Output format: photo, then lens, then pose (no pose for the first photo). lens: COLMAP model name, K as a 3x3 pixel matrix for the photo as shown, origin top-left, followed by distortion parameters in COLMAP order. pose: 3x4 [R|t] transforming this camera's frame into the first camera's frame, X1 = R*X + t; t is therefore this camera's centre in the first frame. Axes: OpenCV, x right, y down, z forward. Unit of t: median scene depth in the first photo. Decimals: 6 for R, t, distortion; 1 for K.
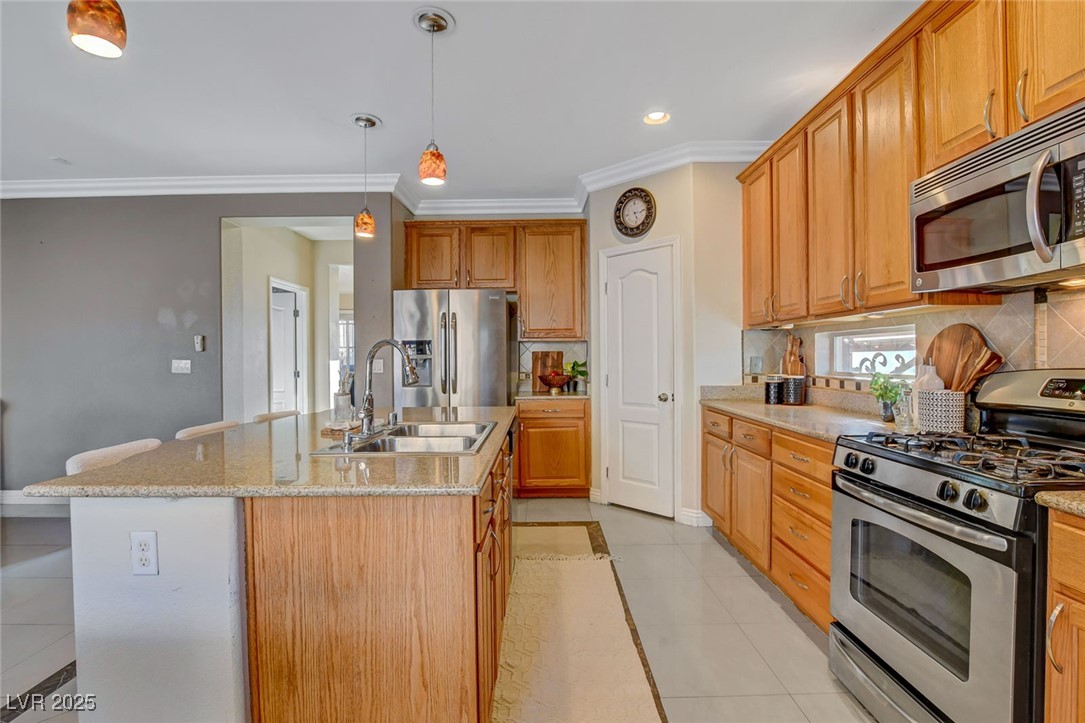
lens RADIAL K [[499.1, 0, 542.5], [0, 499.1, 361.5], [0, 0, 1]] dist [-0.032020, 0.000059]
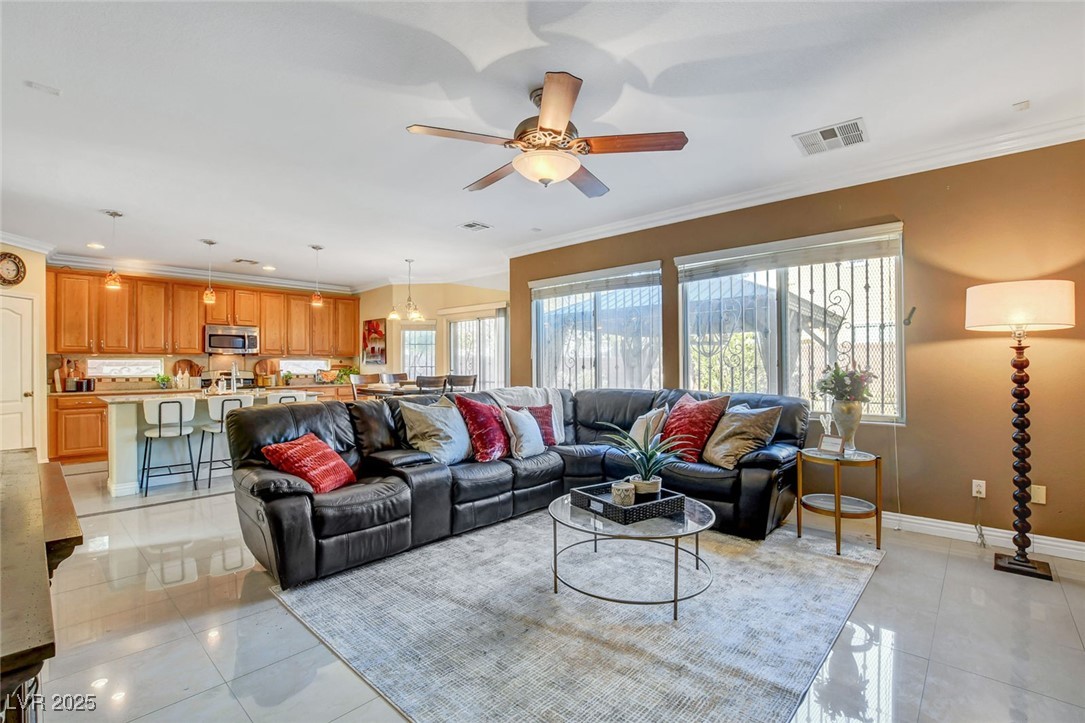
lens RADIAL K [[489.3, 0, 543.7], [0, 489.3, 370.3], [0, 0, 1]] dist [-0.030555, 0.000627]
pose [[-0.730465, 0.006264, 0.682921, -2.161137], [0.016576, 0.999826, 0.008560, 0.011047], [-0.682748, 0.017573, -0.730442, 1.077777]]
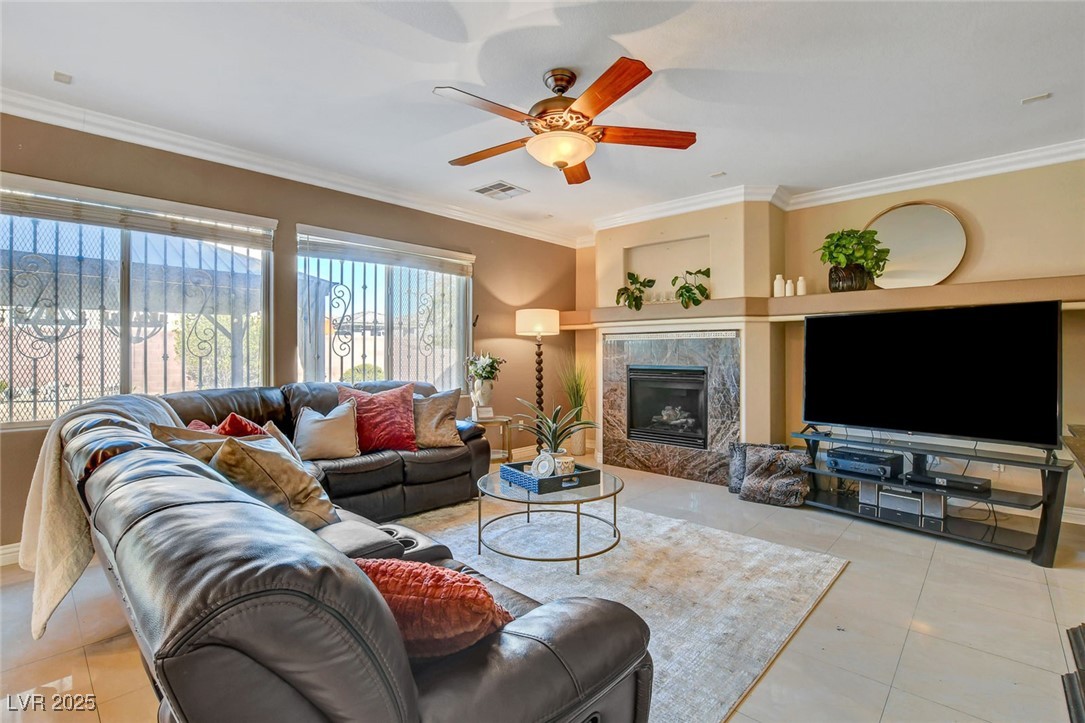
lens RADIAL K [[492.8, 0, 542.5], [0, 492.8, 361.5], [0, 0, 1]] dist [-0.036292, -0.000286]
pose [[-0.687807, 0.024370, -0.725484, -1.029405], [-0.000773, 0.999411, 0.034304, -0.008746], [0.725893, 0.024155, -0.687383, 1.000832]]
